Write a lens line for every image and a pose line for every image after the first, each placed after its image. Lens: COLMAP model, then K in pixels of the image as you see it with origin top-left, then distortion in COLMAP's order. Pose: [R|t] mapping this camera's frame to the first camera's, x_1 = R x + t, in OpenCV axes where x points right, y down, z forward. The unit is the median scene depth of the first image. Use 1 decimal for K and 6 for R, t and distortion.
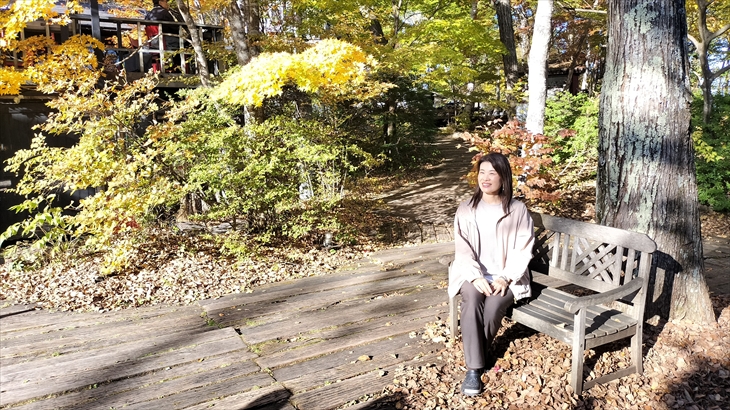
lens RADIAL K [[532.5, 0, 376.1], [0, 532.5, 206.2], [0, 0, 1]] dist [0.026738, -0.005007]
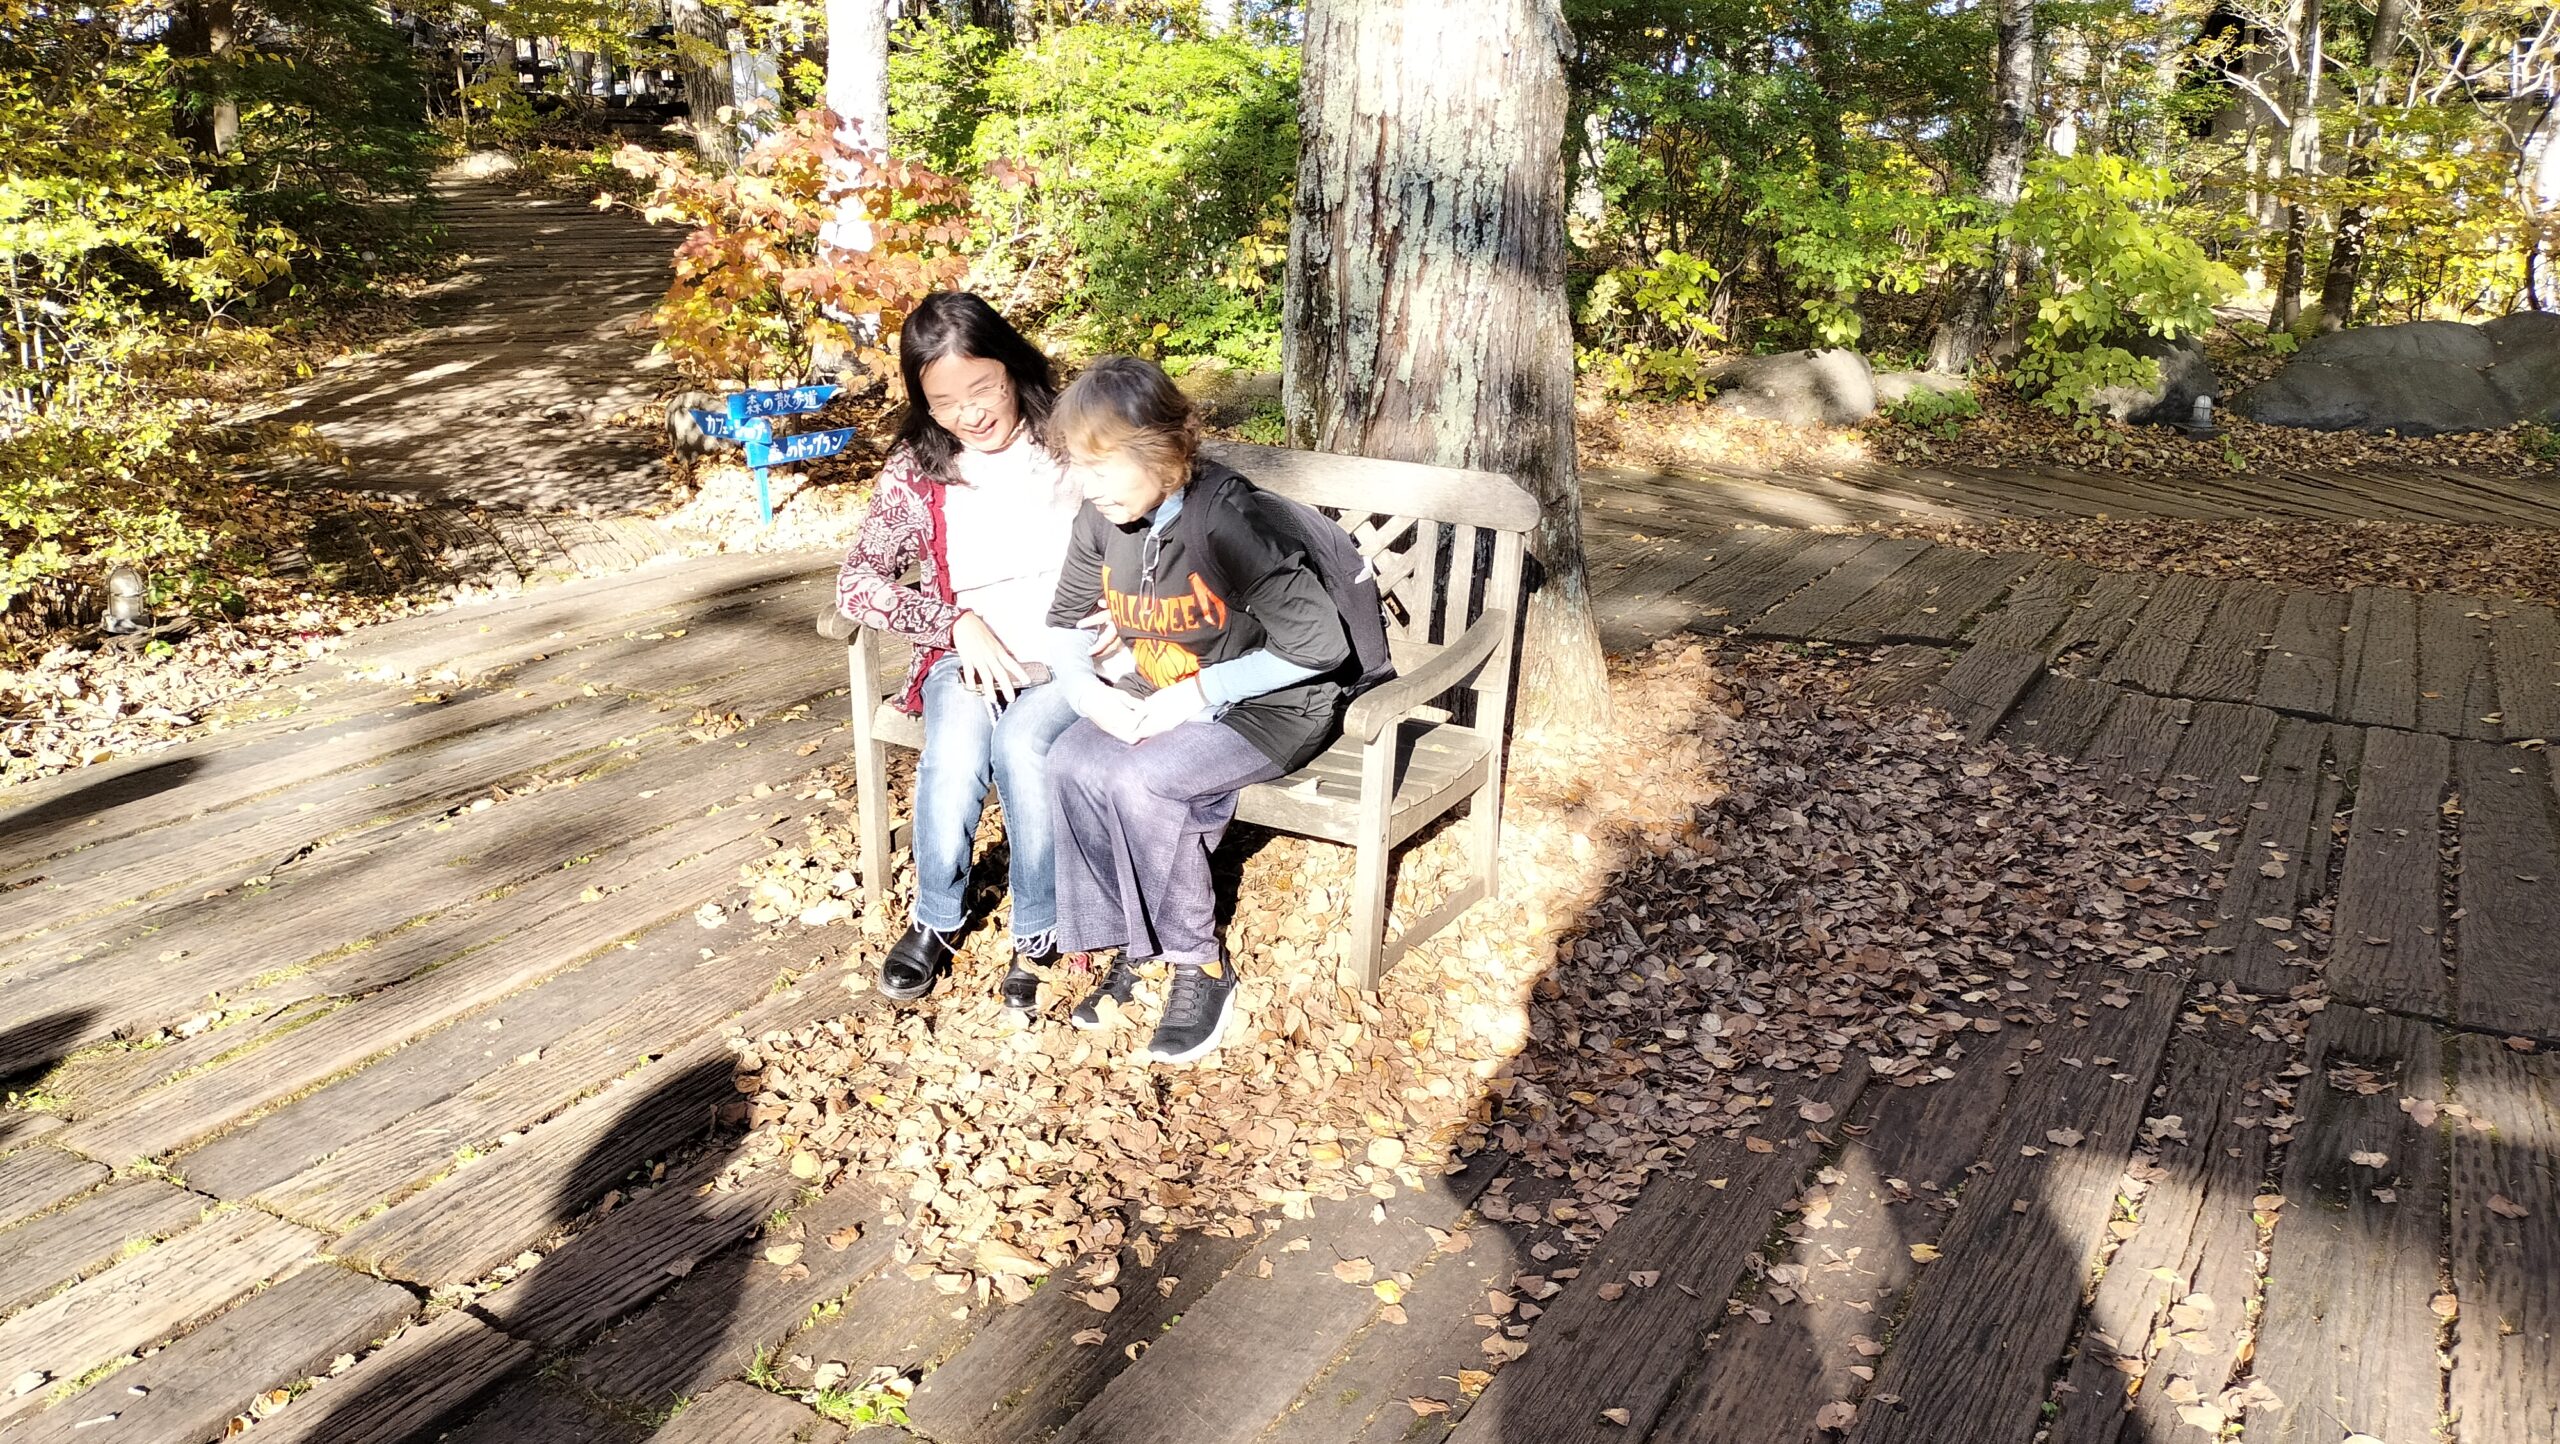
lens RADIAL K [[1867.3, 0, 1319.0], [0, 1867.3, 726.3], [0, 0, 1]] dist [0.026738, -0.005007]
pose [[0.861722, -0.125905, 0.491511, -0.129996], [0.047361, 0.984453, 0.169143, 0.003291], [-0.505166, -0.122476, 0.854288, 0.060893]]
